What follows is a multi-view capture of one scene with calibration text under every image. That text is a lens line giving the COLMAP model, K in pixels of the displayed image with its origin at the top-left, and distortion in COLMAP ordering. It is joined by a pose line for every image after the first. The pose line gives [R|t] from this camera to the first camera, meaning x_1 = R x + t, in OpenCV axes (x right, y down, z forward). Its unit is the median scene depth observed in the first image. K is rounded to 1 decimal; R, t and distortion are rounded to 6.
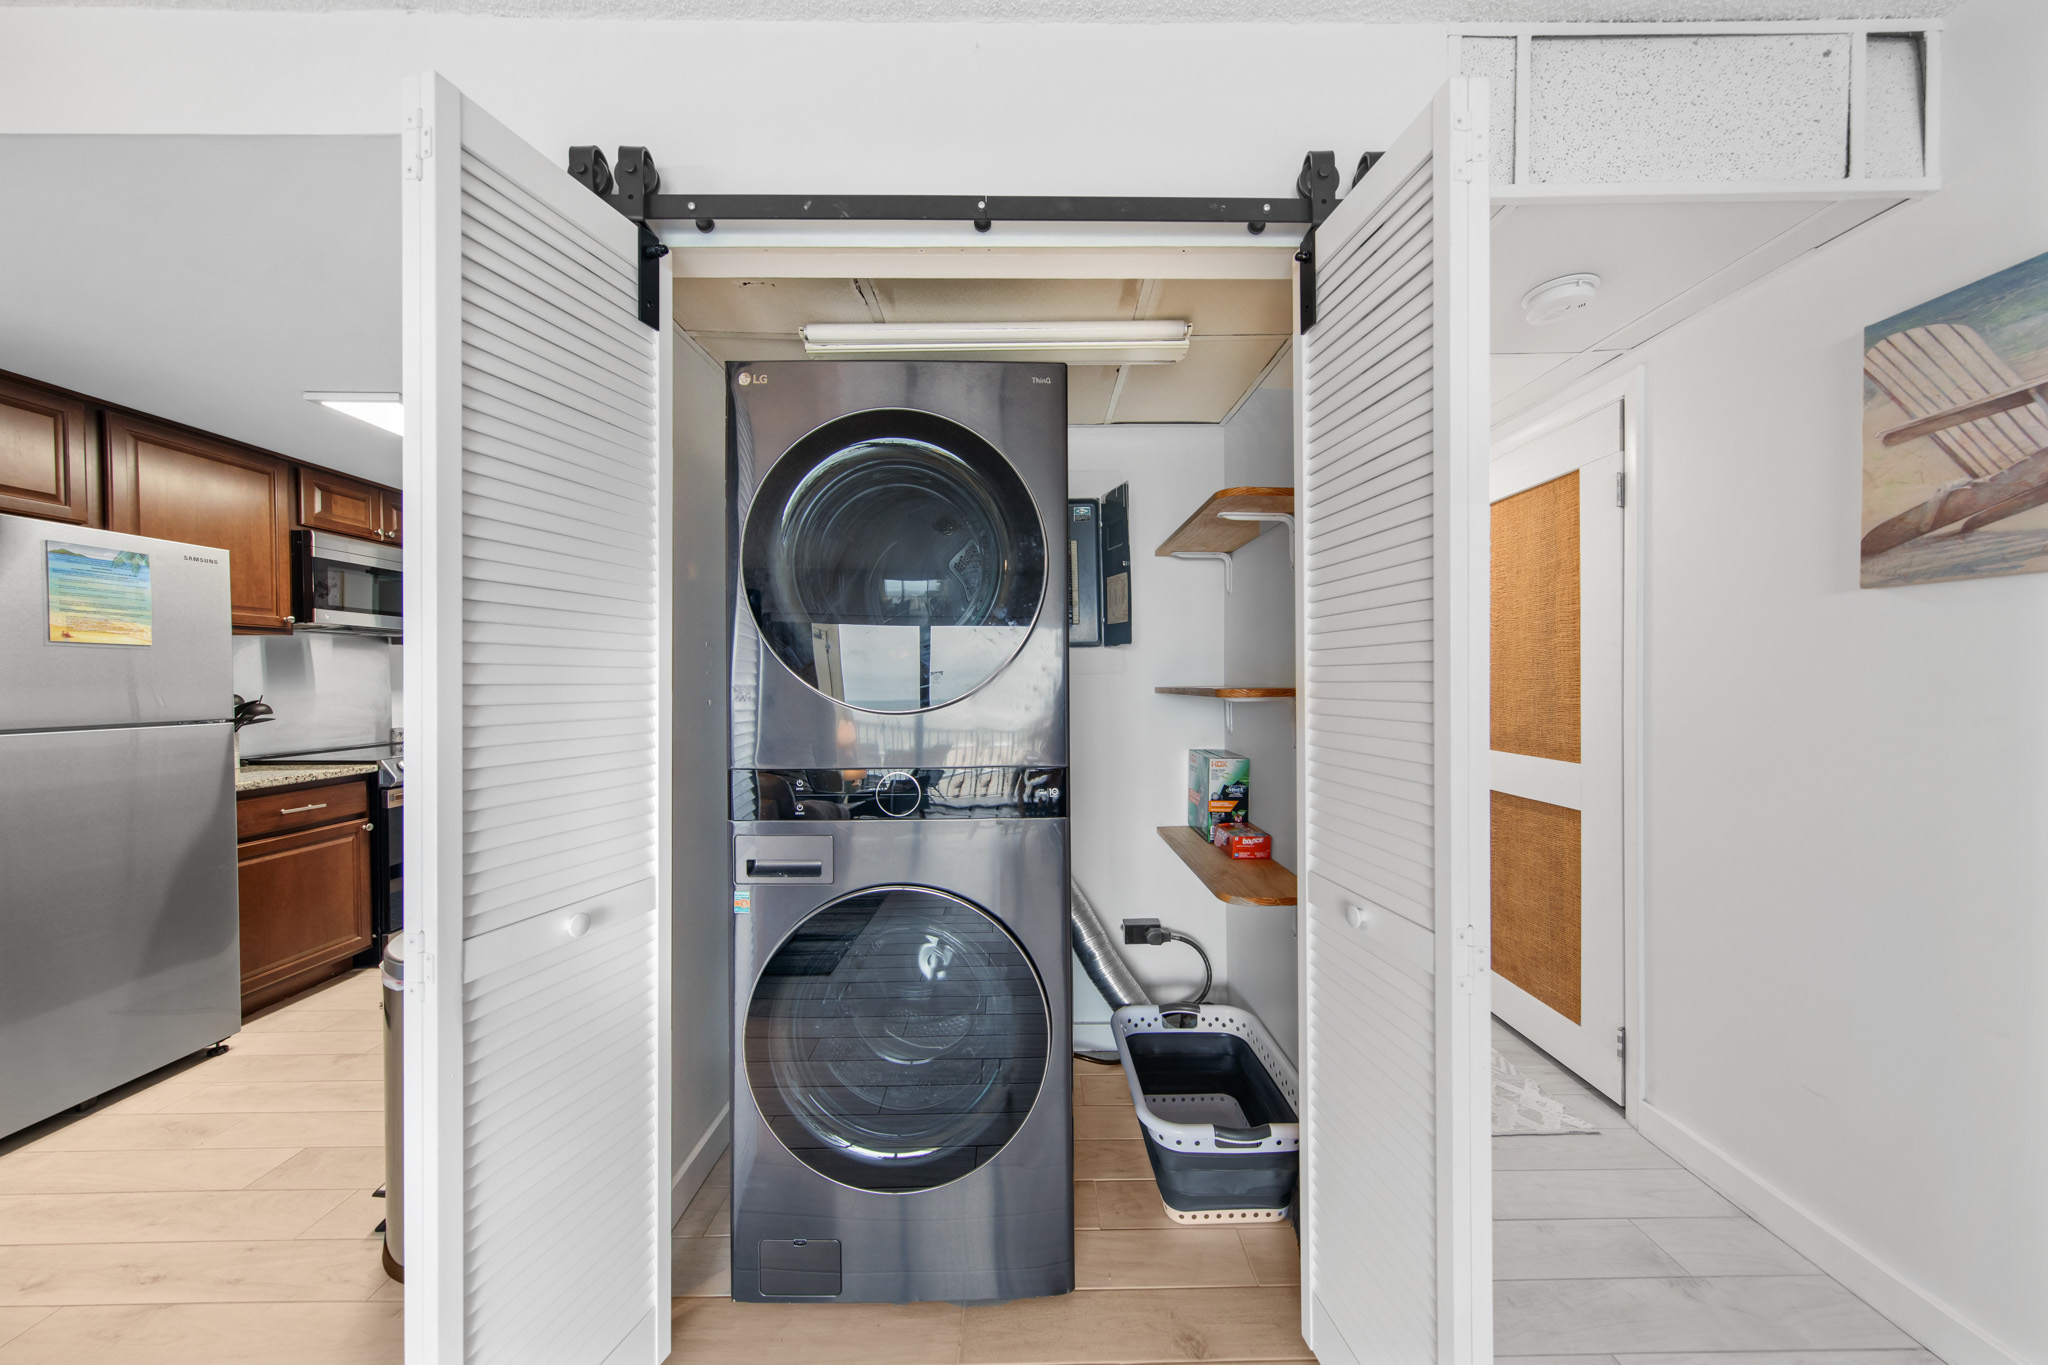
lens RADIAL K [[691.4, 0, 1032.2], [0, 691.4, 690.1], [0, 0, 1]] dist [0.004817, -0.000085]
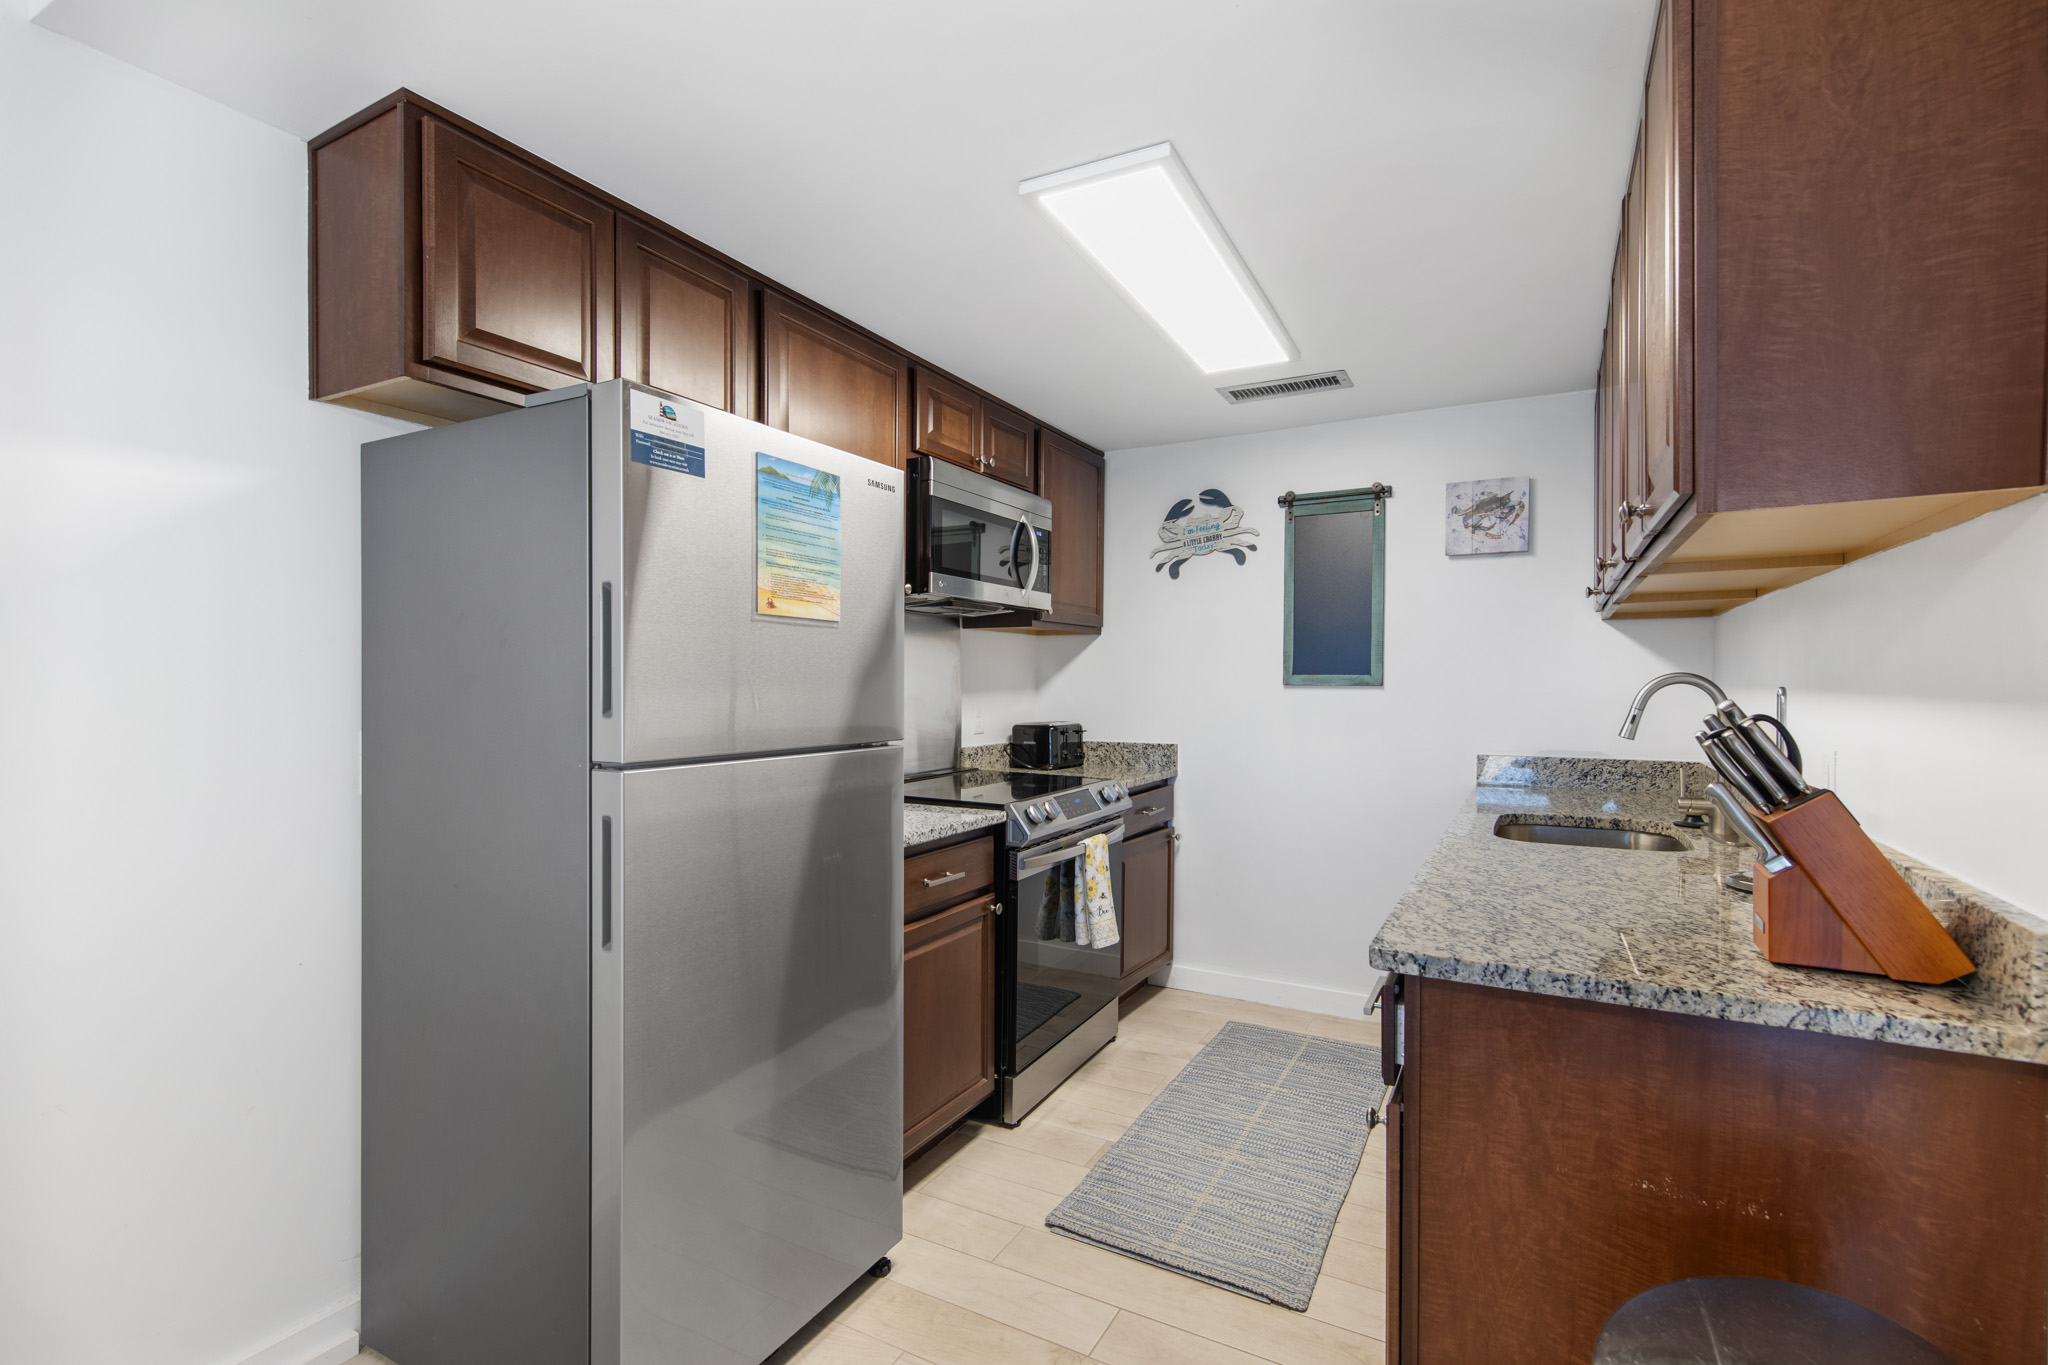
lens RADIAL K [[924.7, 0, 1018.7], [0, 924.7, 688.1], [0, 0, 1]] dist [0.003281, 0.001536]
pose [[0.880855, 0.010458, -0.473271, -1.167026], [-0.014312, 0.999887, -0.004543, -0.005350], [0.473170, 0.010775, 0.880905, 0.553381]]
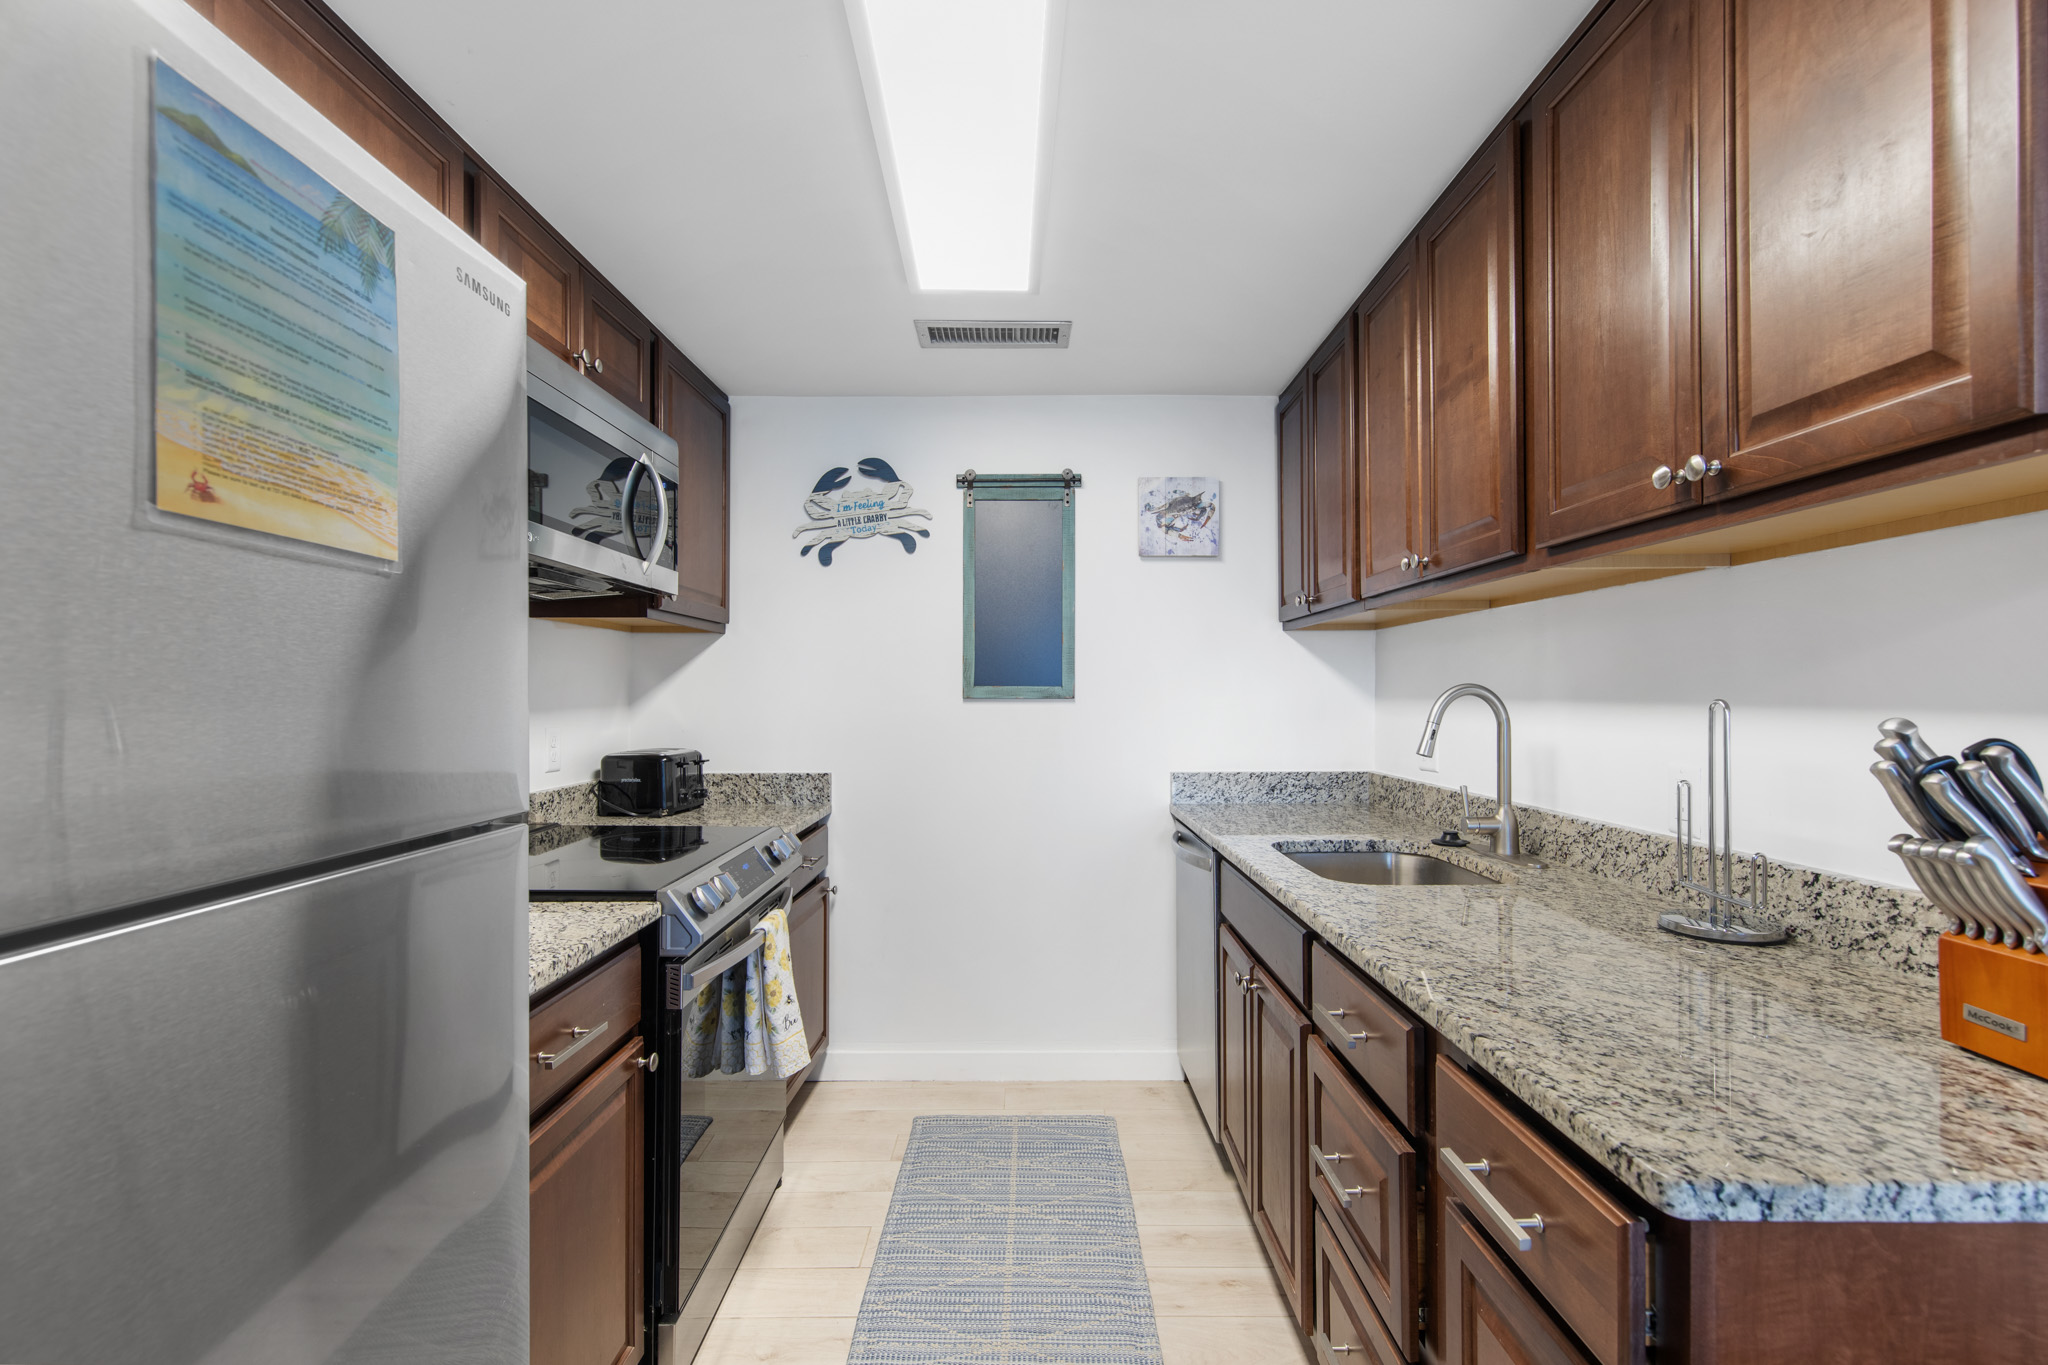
lens RADIAL K [[924.7, 0, 1029.6], [0, 924.7, 694.5], [0, 0, 1]] dist [0.003281, 0.001536]
pose [[0.999835, 0.004176, 0.017704, -1.630448], [-0.003899, 0.999869, -0.015696, -0.011643], [-0.017768, 0.015624, 0.999720, 1.007291]]
